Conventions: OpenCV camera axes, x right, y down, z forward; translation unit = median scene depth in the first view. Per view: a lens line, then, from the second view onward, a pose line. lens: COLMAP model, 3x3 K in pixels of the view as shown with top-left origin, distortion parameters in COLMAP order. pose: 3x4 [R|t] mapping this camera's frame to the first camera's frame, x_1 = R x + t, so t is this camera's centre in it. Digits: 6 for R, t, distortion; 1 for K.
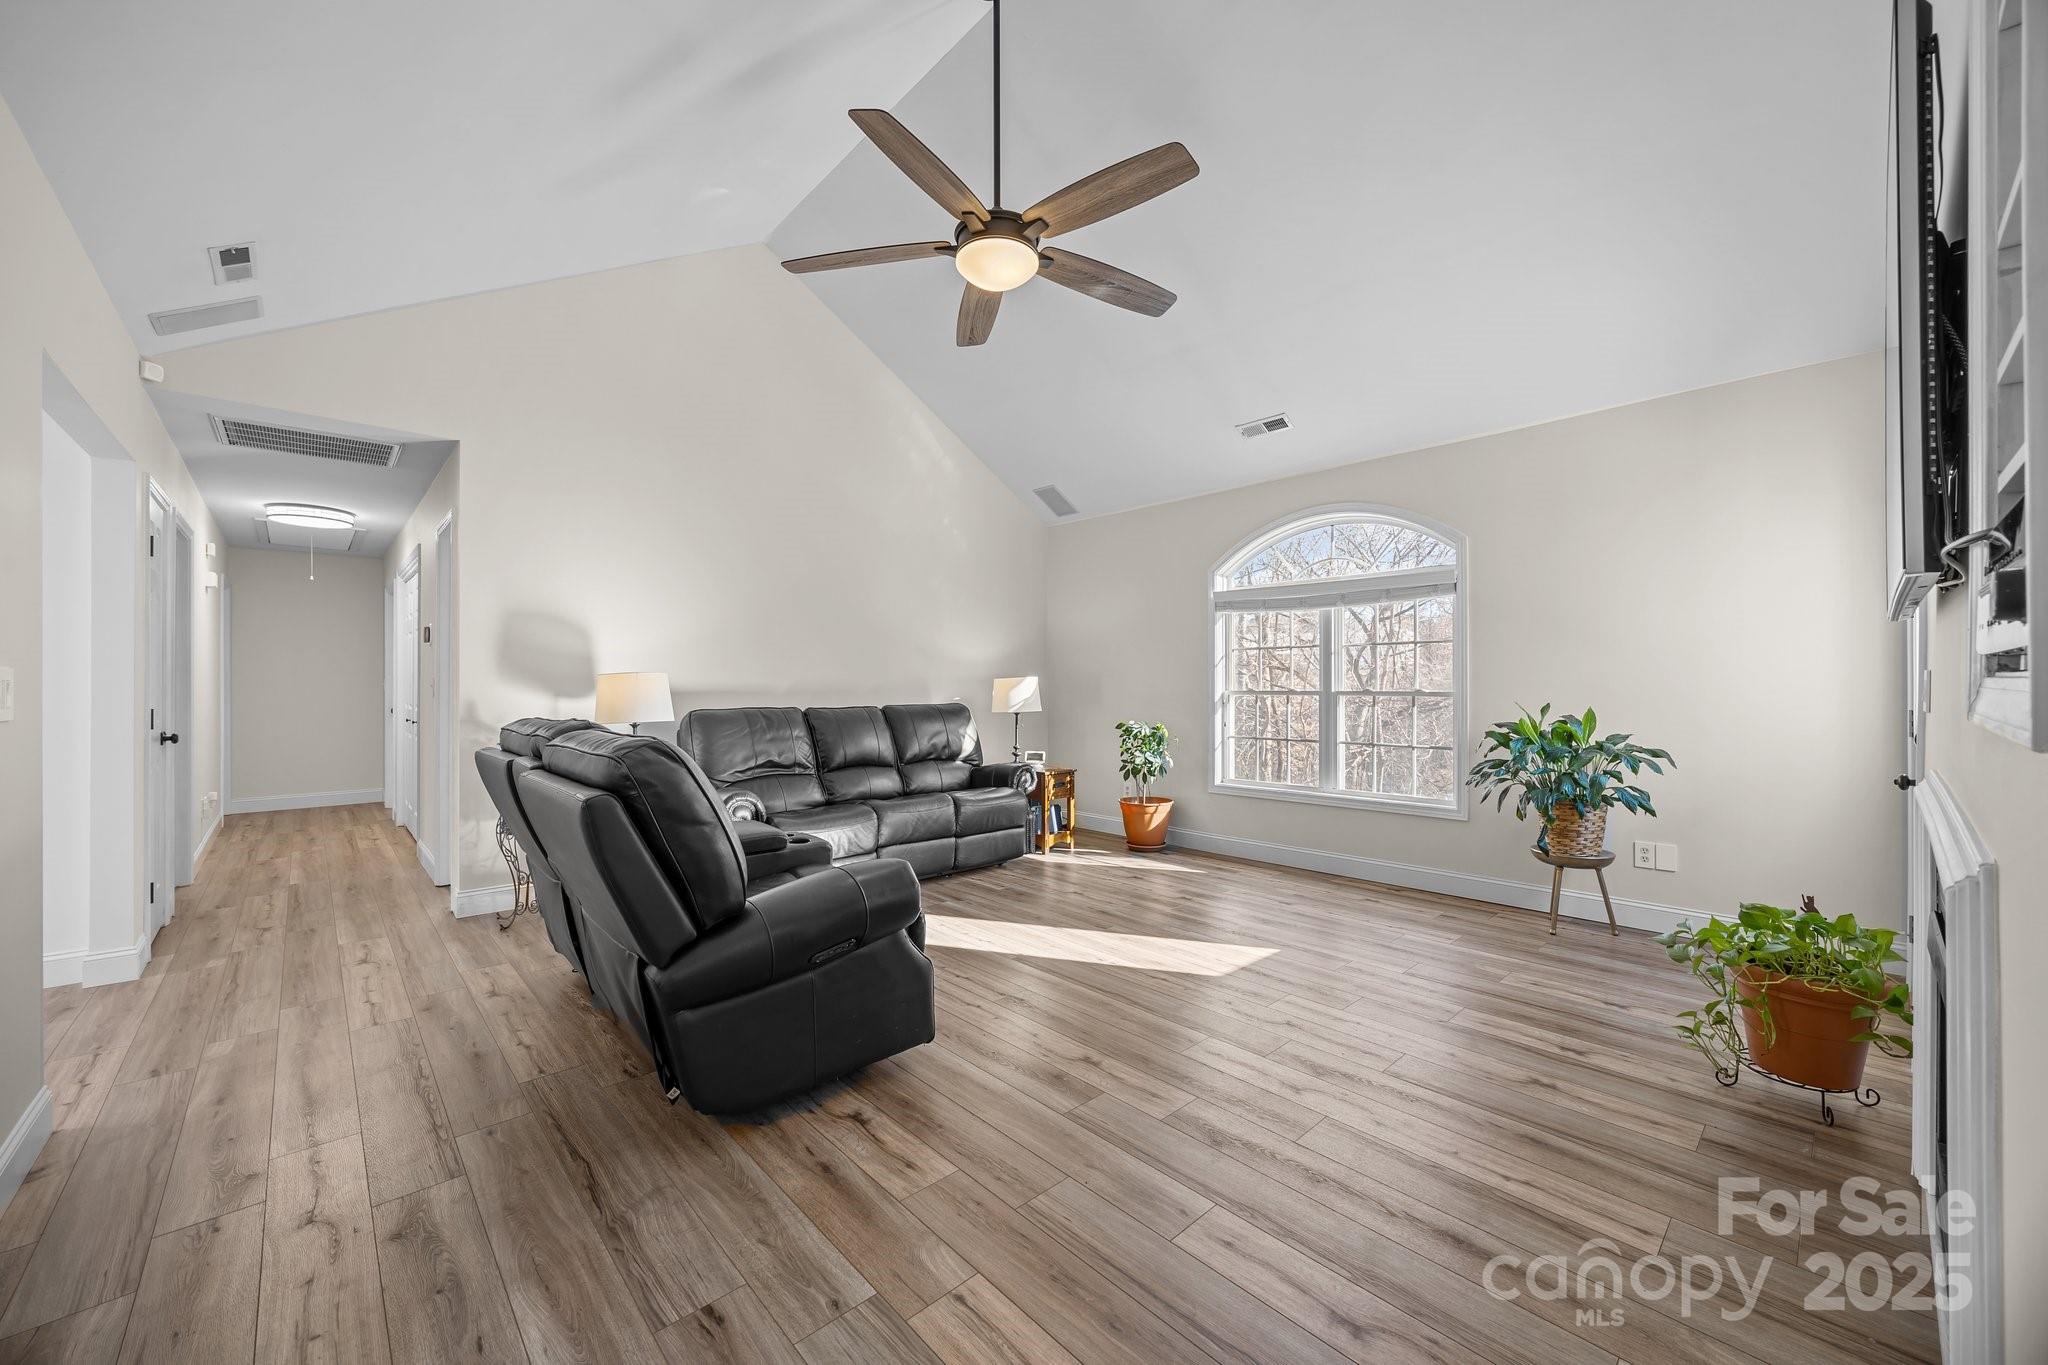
lens RADIAL K [[781.3, 0, 1038.4], [0, 781.3, 681.8], [0, 0, 1]] dist [-0.005606, 0.000948]
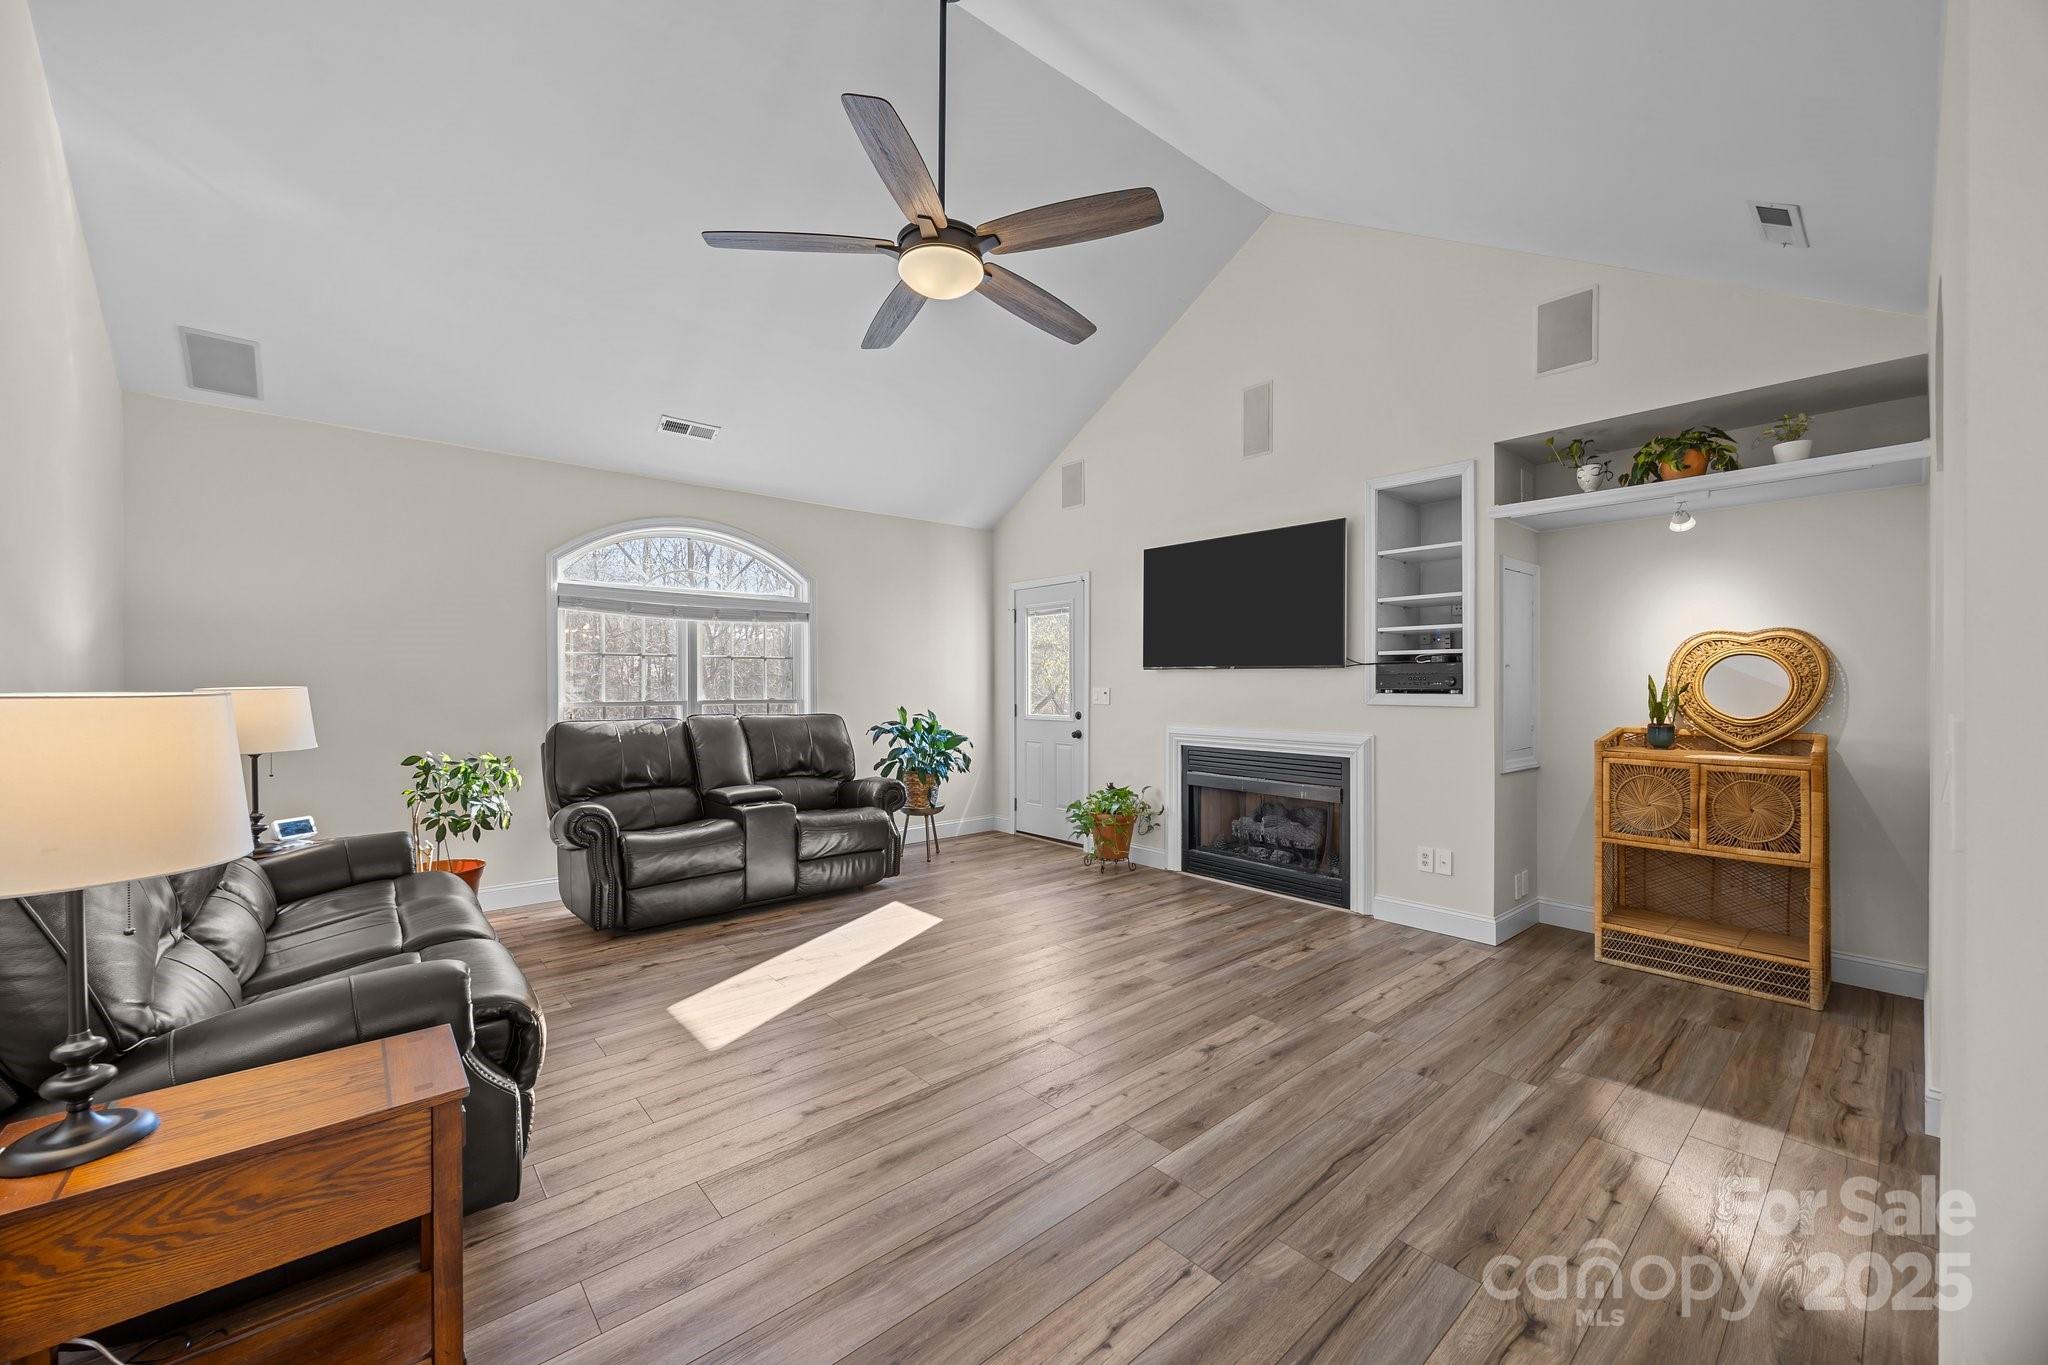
lens RADIAL K [[781.3, 0, 1023.7], [0, 781.3, 687.4], [0, 0, 1]] dist [-0.005606, 0.000948]
pose [[0.030799, -0.002147, 0.999523, -0.699635], [-0.006252, 0.999978, 0.002340, -0.012641], [-0.999506, -0.006321, 0.030785, 0.581933]]
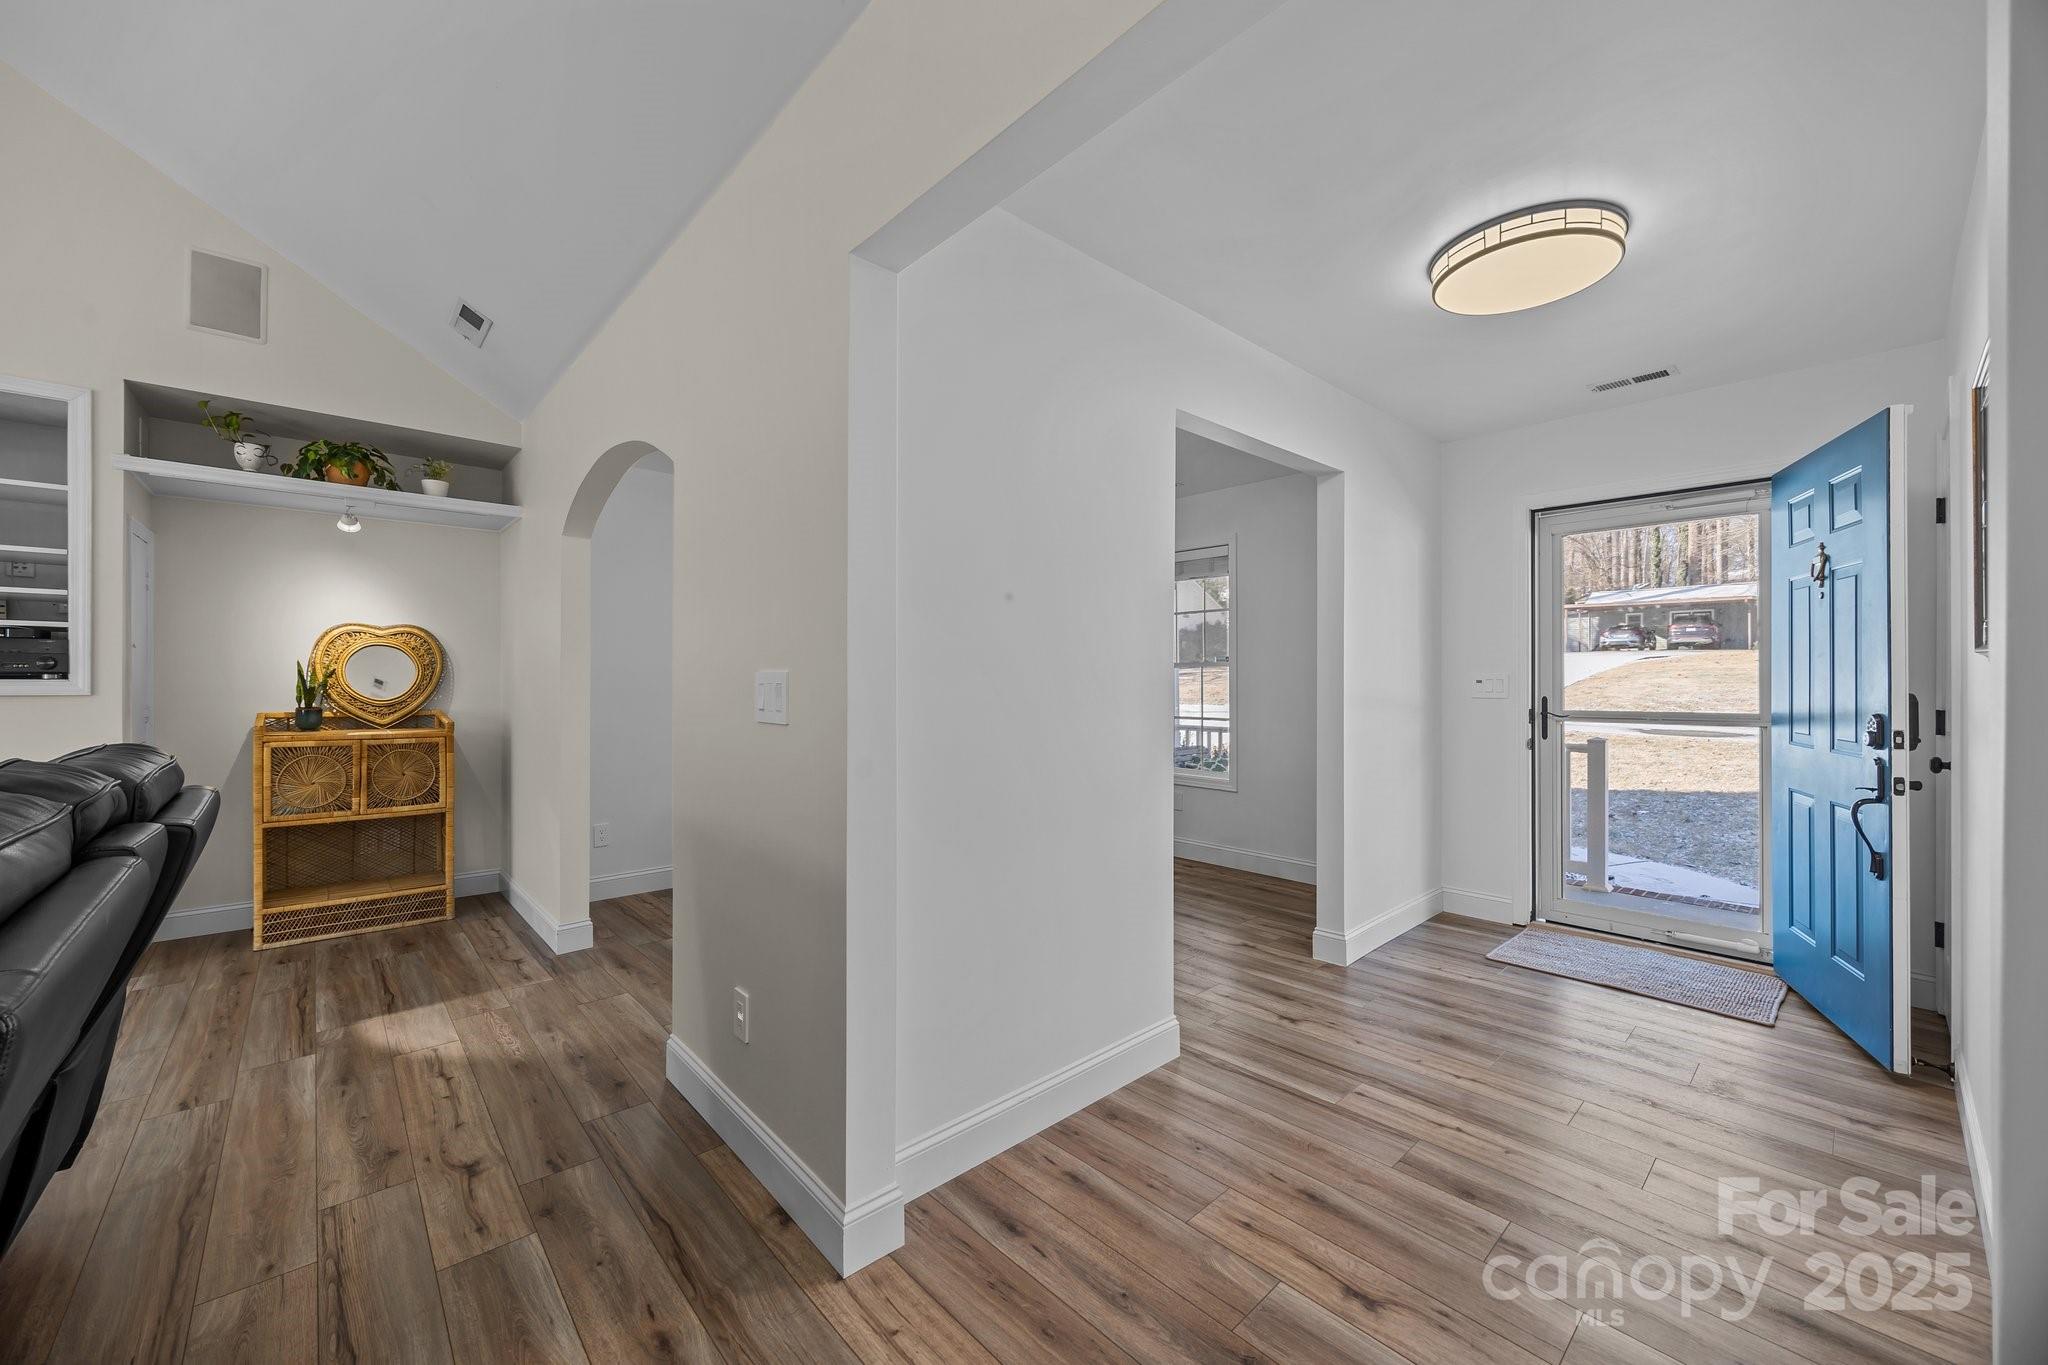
lens RADIAL K [[781.3, 0, 1022.8], [0, 781.3, 680.9], [0, 0, 1]] dist [-0.005606, 0.000948]
pose [[-0.999987, 0.000854, 0.005103, -0.660515], [0.000816, 0.999971, -0.007543, 0.000598], [-0.005109, -0.007538, -0.999959, 0.790955]]
